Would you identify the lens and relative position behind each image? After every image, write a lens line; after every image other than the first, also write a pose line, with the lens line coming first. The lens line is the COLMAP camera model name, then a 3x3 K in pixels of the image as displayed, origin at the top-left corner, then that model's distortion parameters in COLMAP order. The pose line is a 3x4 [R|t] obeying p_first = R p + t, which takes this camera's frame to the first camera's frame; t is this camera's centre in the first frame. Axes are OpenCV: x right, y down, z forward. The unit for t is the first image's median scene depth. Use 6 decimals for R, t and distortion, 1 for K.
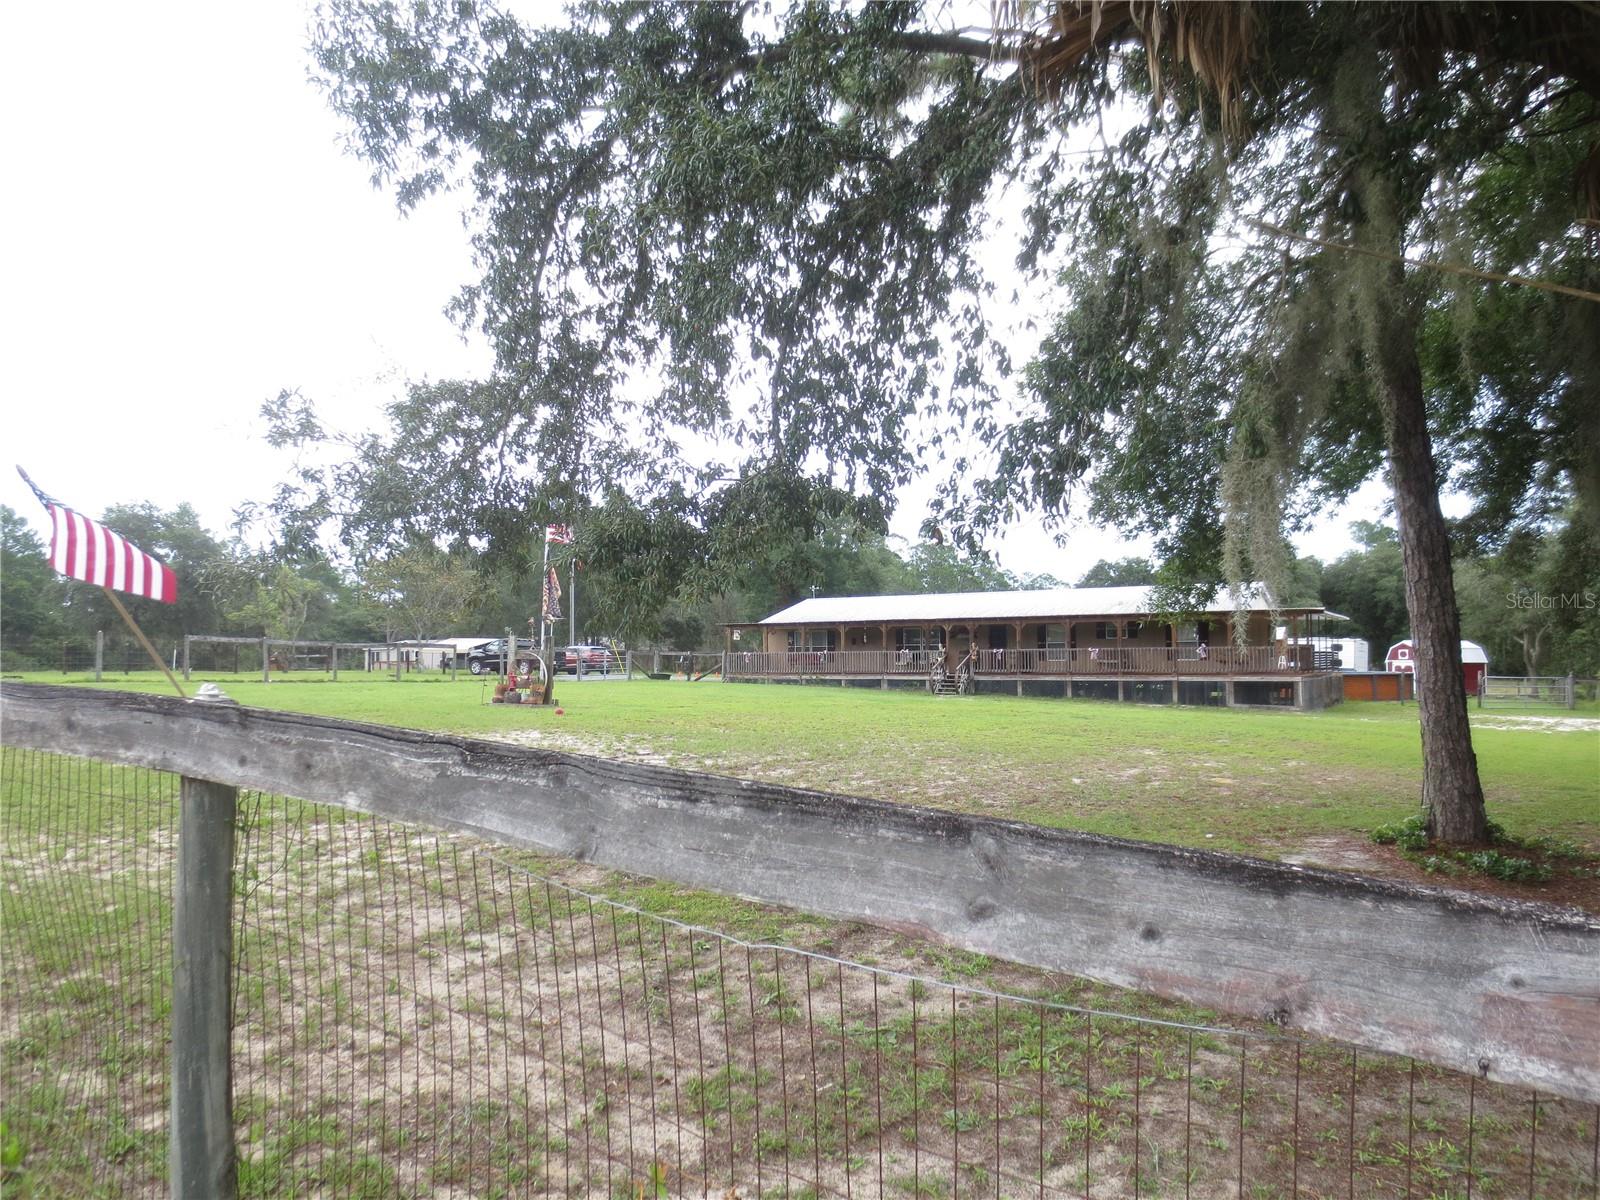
lens RADIAL K [[1148.1, 0, 798.6], [0, 1148.1, 604.7], [0, 0, 1]] dist [-0.036037, 0.017700]
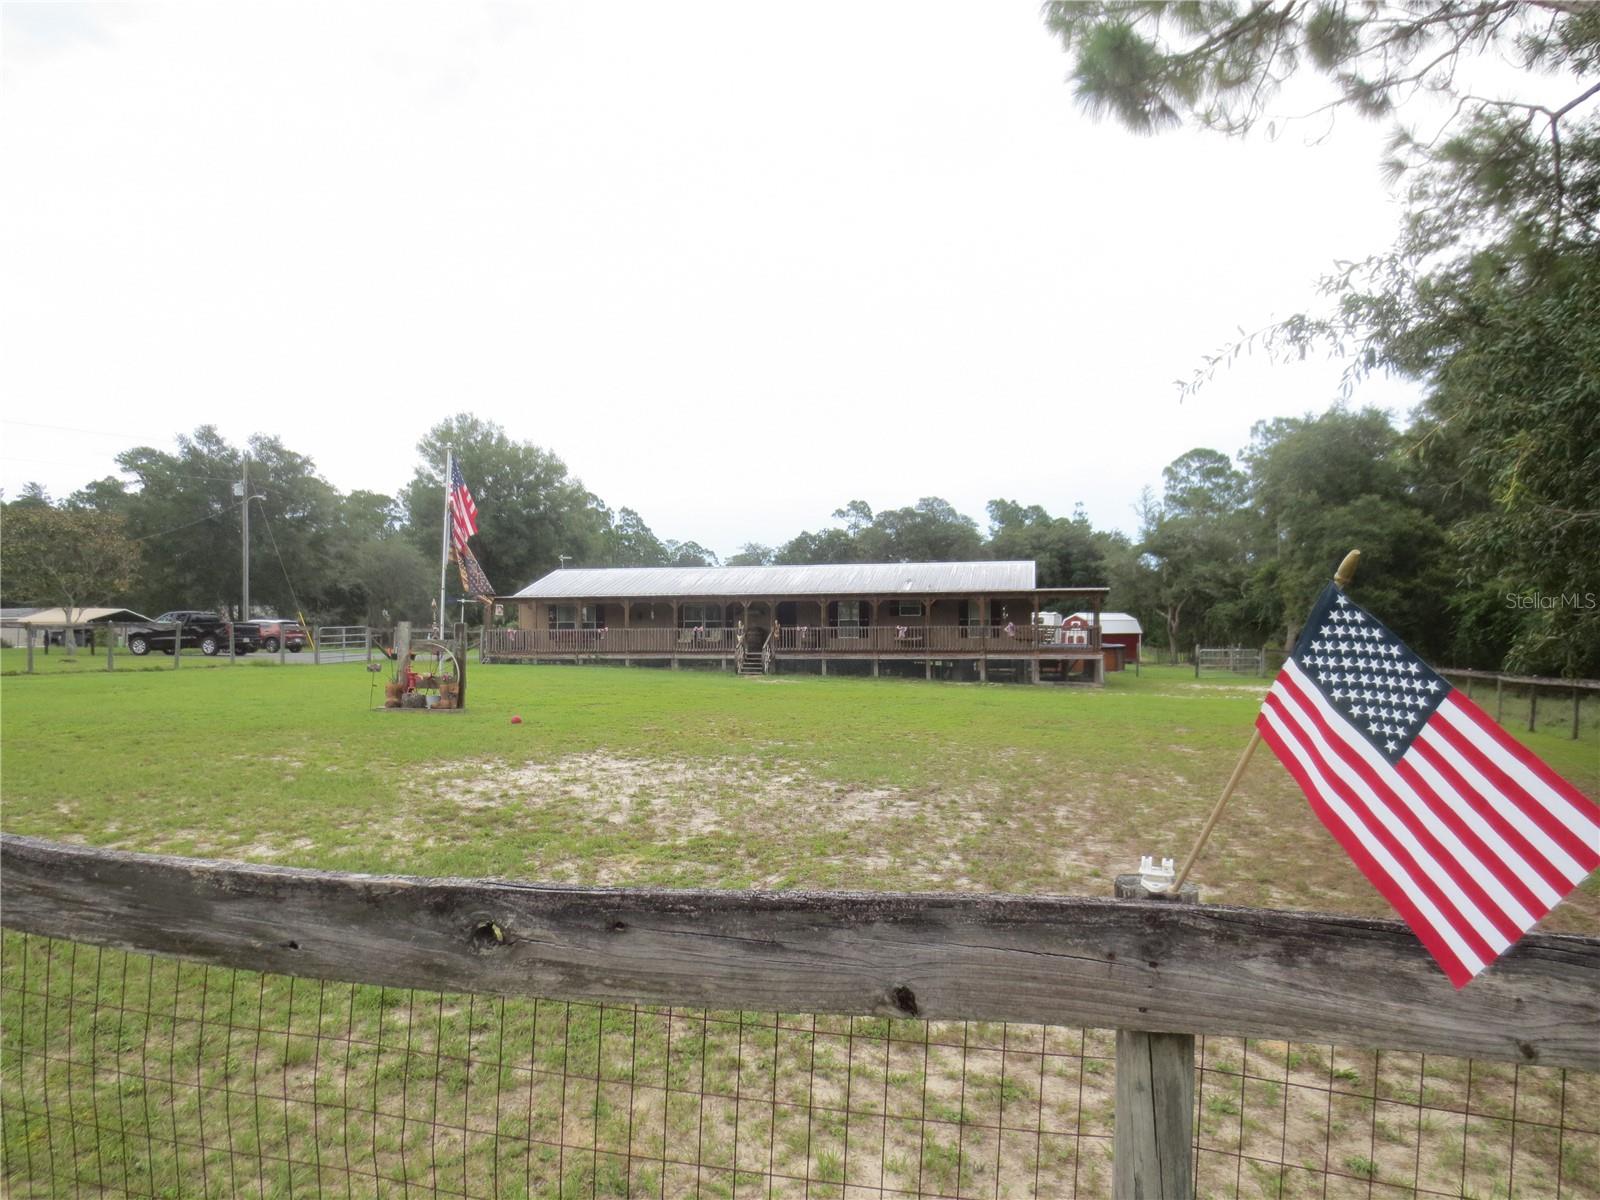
lens RADIAL K [[1148.1, 0, 803.0], [0, 1148.1, 595.7], [0, 0, 1]] dist [-0.036037, 0.017700]
pose [[0.942333, 0.007157, 0.334600, -0.139841], [-0.014670, 0.999694, 0.019933, -0.006242], [-0.334355, -0.023692, 0.942150, 0.087519]]
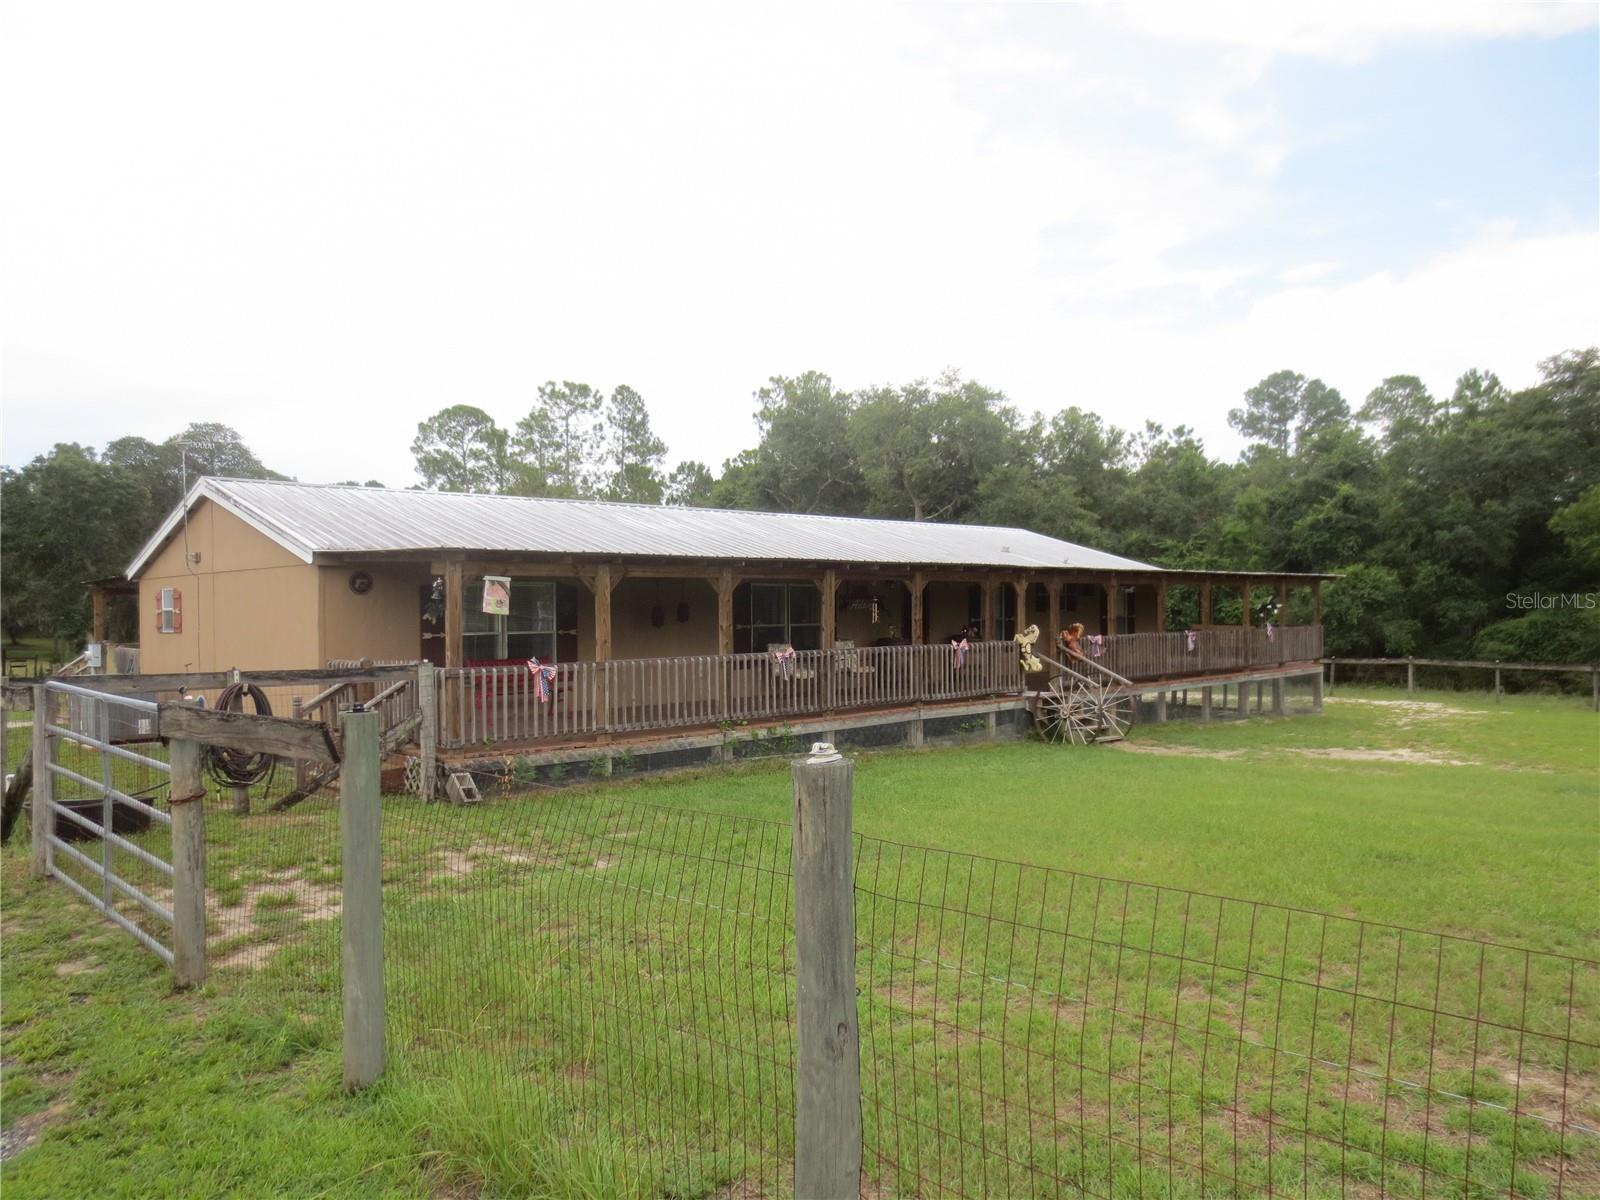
lens RADIAL K [[1148.1, 0, 800.3], [0, 1148.1, 601.1], [0, 0, 1]] dist [-0.036037, 0.017700]
pose [[0.264650, 0.004299, 0.964335, -0.296132], [-0.035550, 0.999354, 0.005301, 0.025517], [-0.963689, -0.035685, 0.264631, 0.939515]]
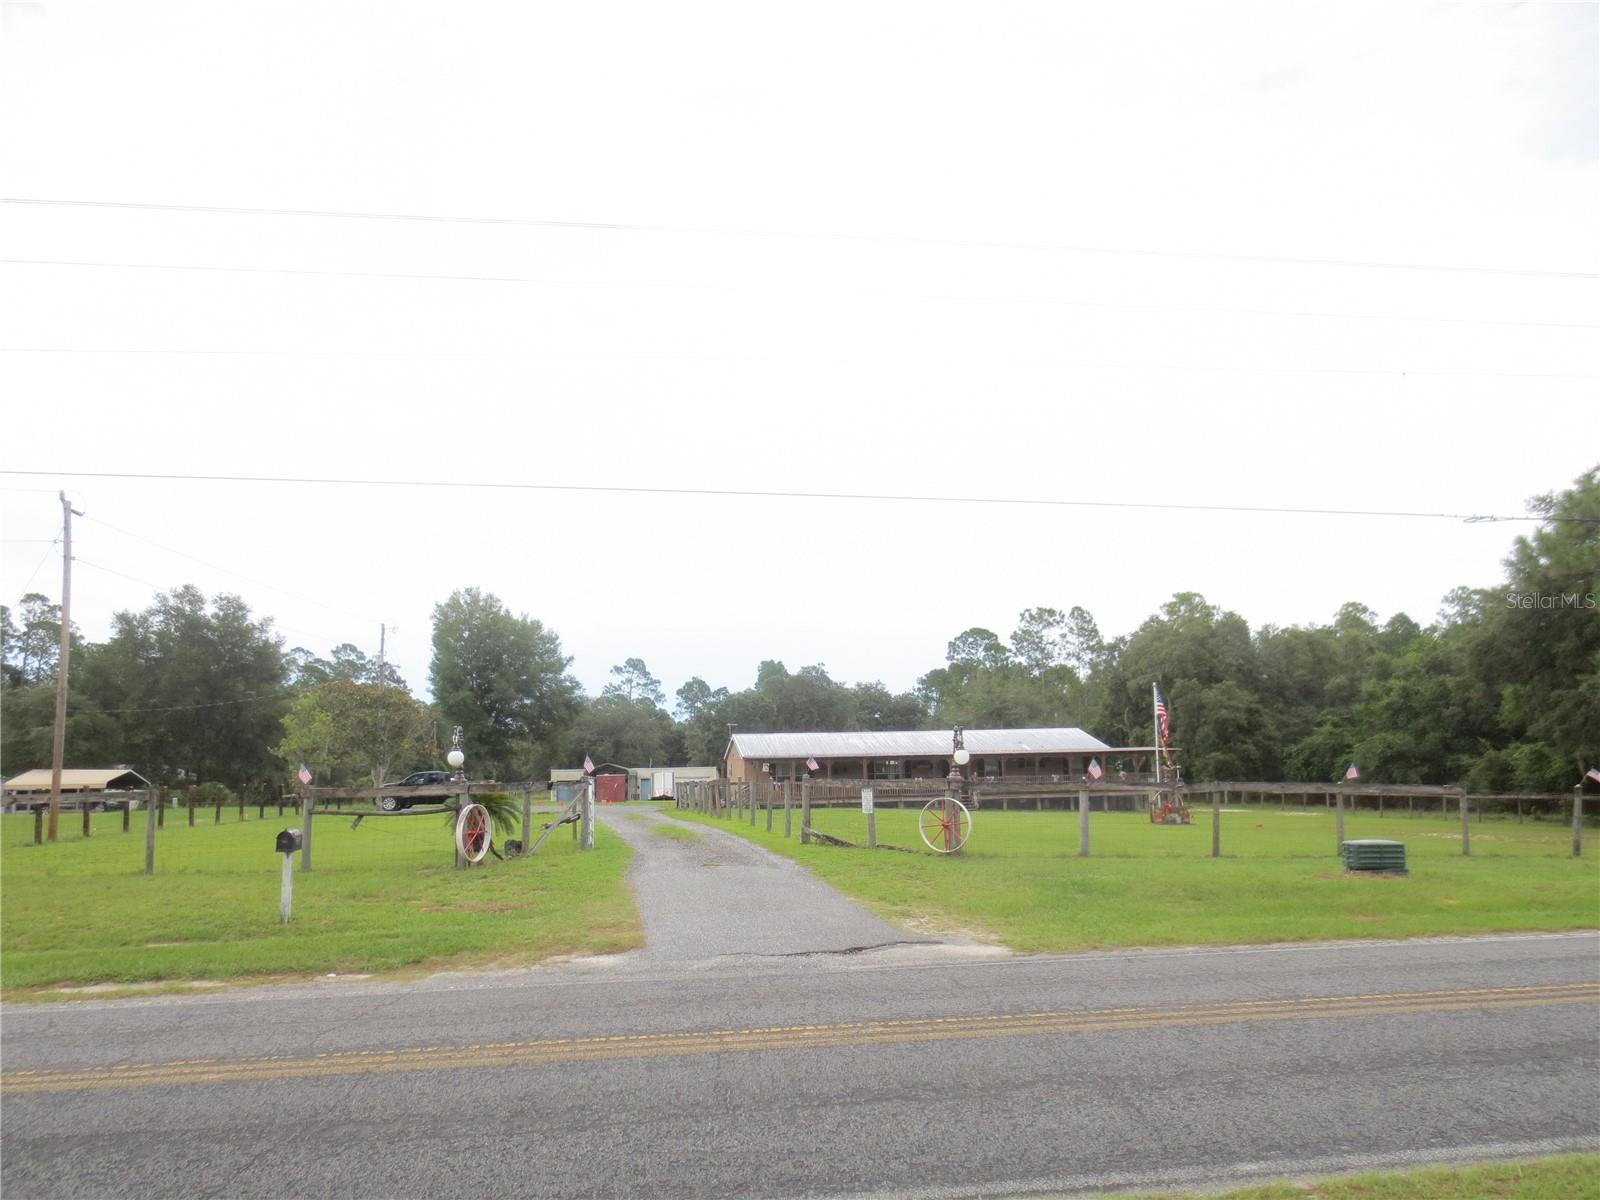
lens RADIAL K [[1148.1, 0, 805.7], [0, 1148.1, 605.6], [0, 0, 1]] dist [-0.036037, 0.017700]
pose [[0.749105, 0.077566, 0.657894, -0.871695], [-0.013509, 0.994704, -0.101894, -0.021116], [-0.662313, 0.067442, 0.746186, 0.094283]]
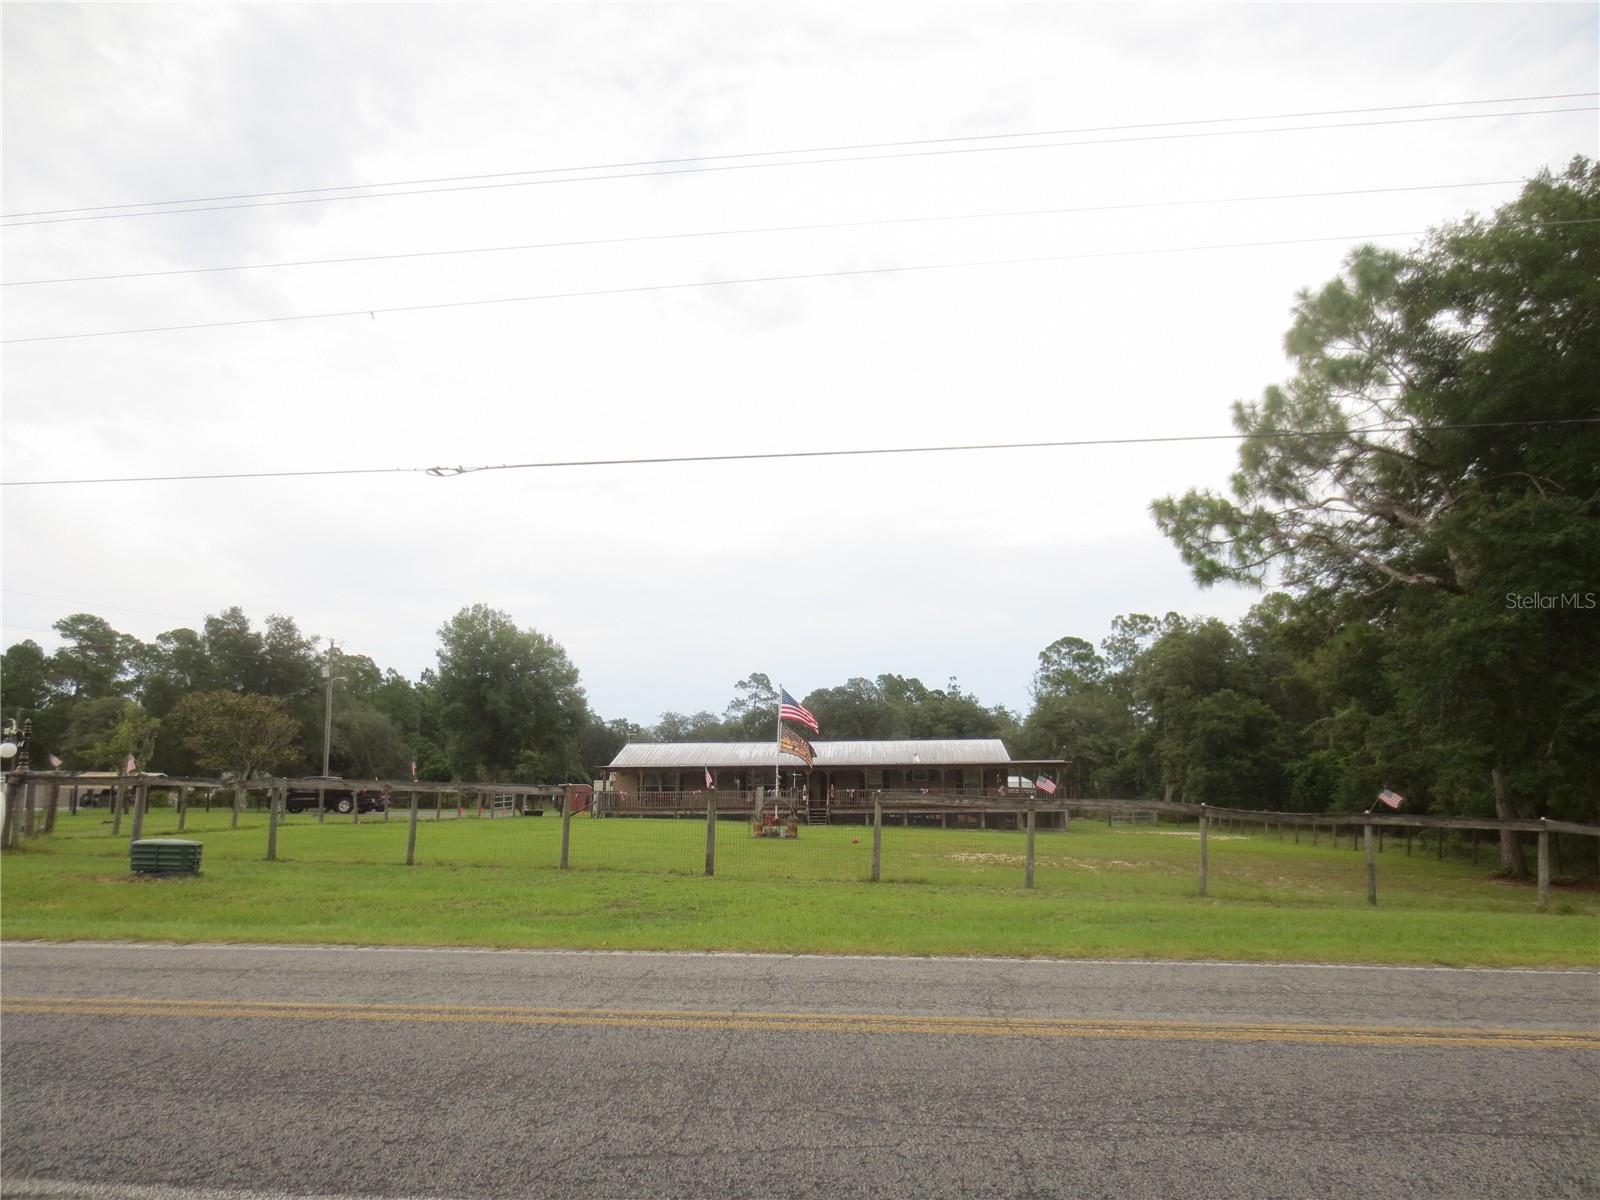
lens RADIAL K [[1148.1, 0, 803.1], [0, 1148.1, 605.7], [0, 0, 1]] dist [-0.036037, 0.017700]
pose [[0.883478, 0.068566, 0.463428, -0.469279], [-0.017719, 0.993414, -0.113199, -0.019113], [-0.468138, 0.091798, 0.878874, -0.139077]]
